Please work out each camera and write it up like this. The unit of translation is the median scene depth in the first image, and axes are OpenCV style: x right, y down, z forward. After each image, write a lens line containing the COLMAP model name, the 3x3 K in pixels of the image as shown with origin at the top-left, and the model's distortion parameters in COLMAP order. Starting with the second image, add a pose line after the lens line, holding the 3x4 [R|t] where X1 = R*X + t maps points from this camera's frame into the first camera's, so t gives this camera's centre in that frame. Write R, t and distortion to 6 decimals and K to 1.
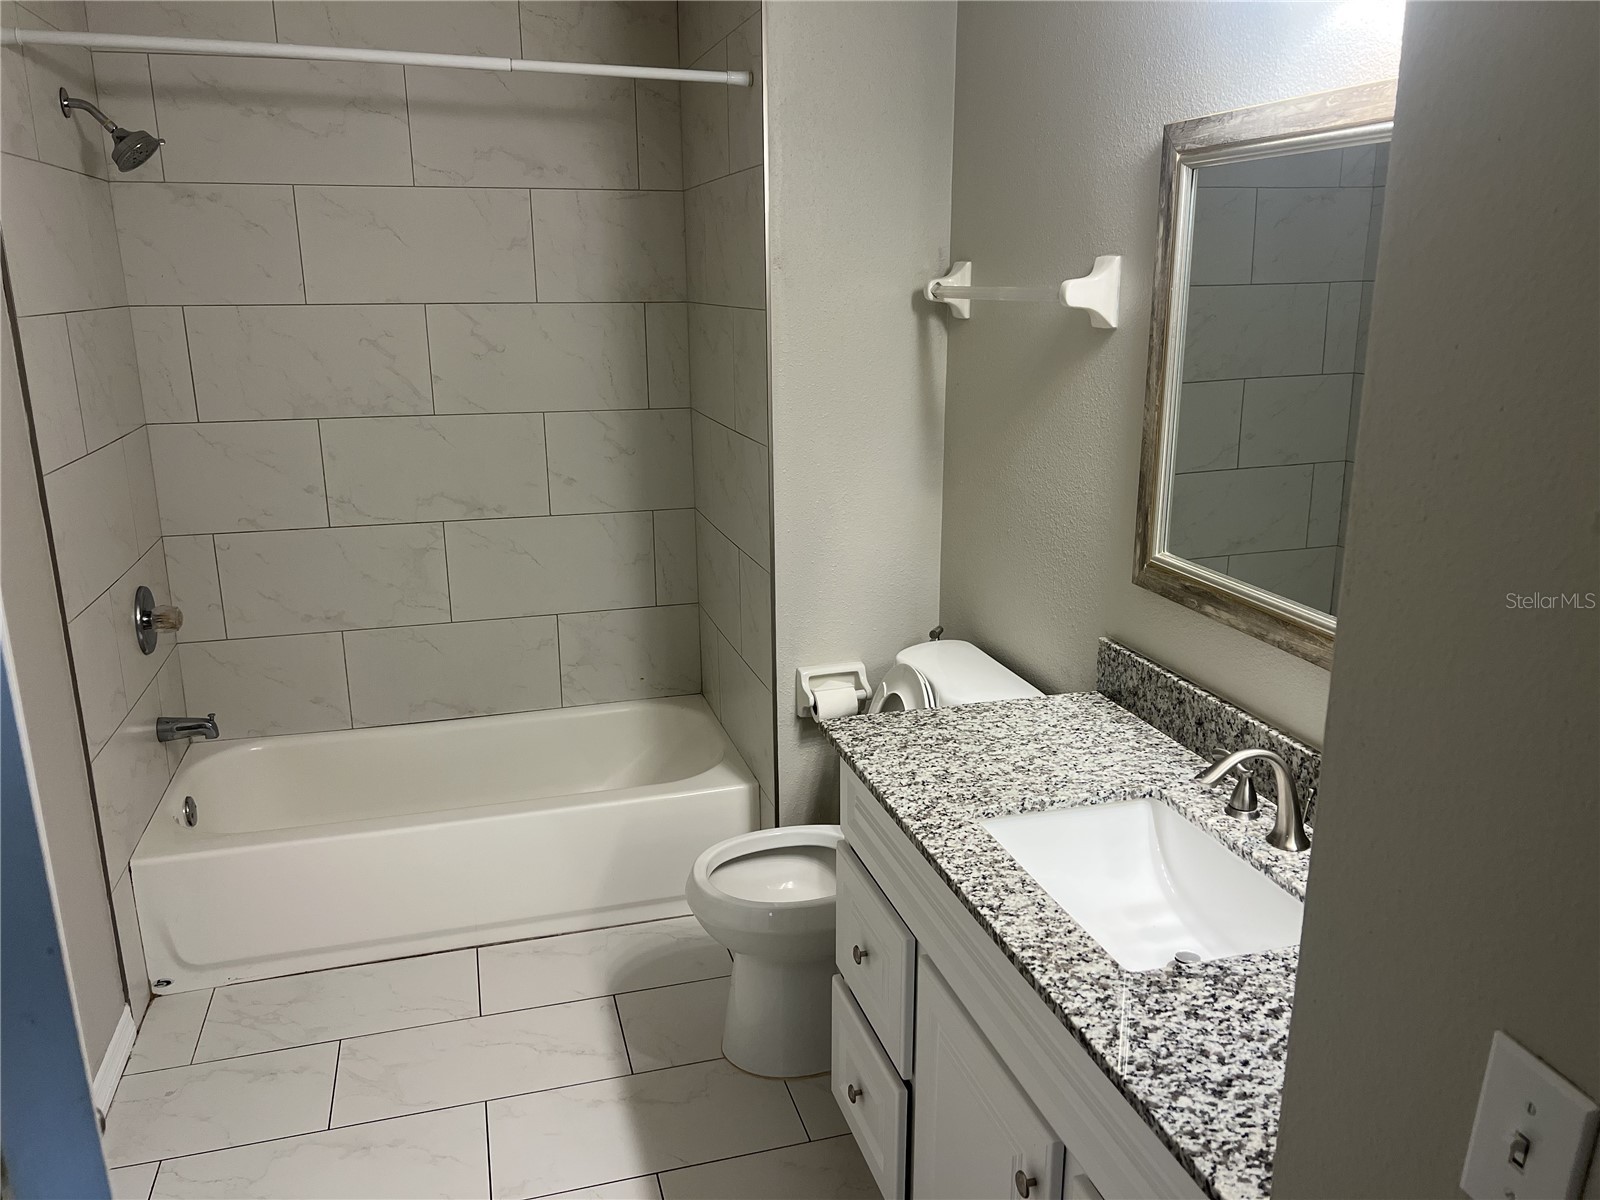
lens RADIAL K [[1206.8, 0, 796.7], [0, 1206.8, 601.9], [0, 0, 1]] dist [0.045334, -0.043893]
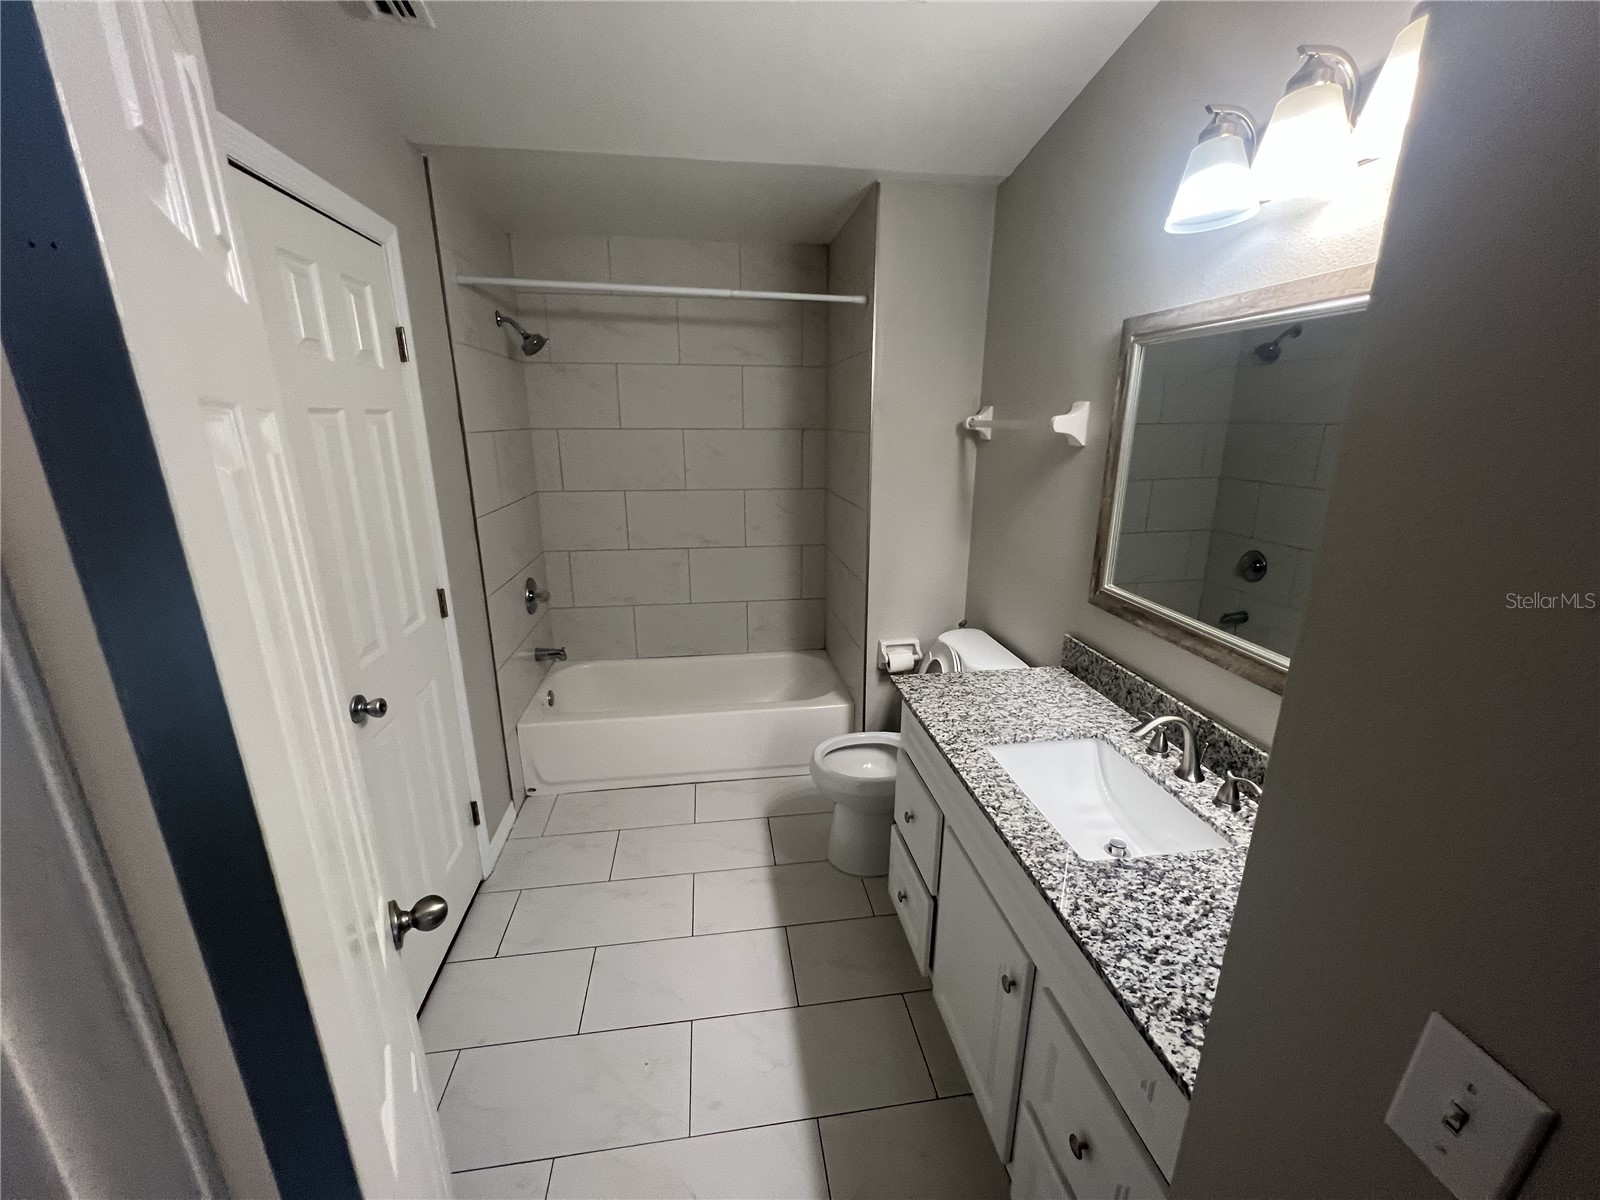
lens RADIAL K [[642.5, 0, 802.3], [0, 642.5, 599.0], [0, 0, 1]] dist [-0.001842, -0.000076]
pose [[0.991476, 0.043714, -0.122734, 0.002165], [-0.042543, 0.999021, 0.012149, -0.014894], [0.123145, -0.006824, 0.992365, 0.099015]]
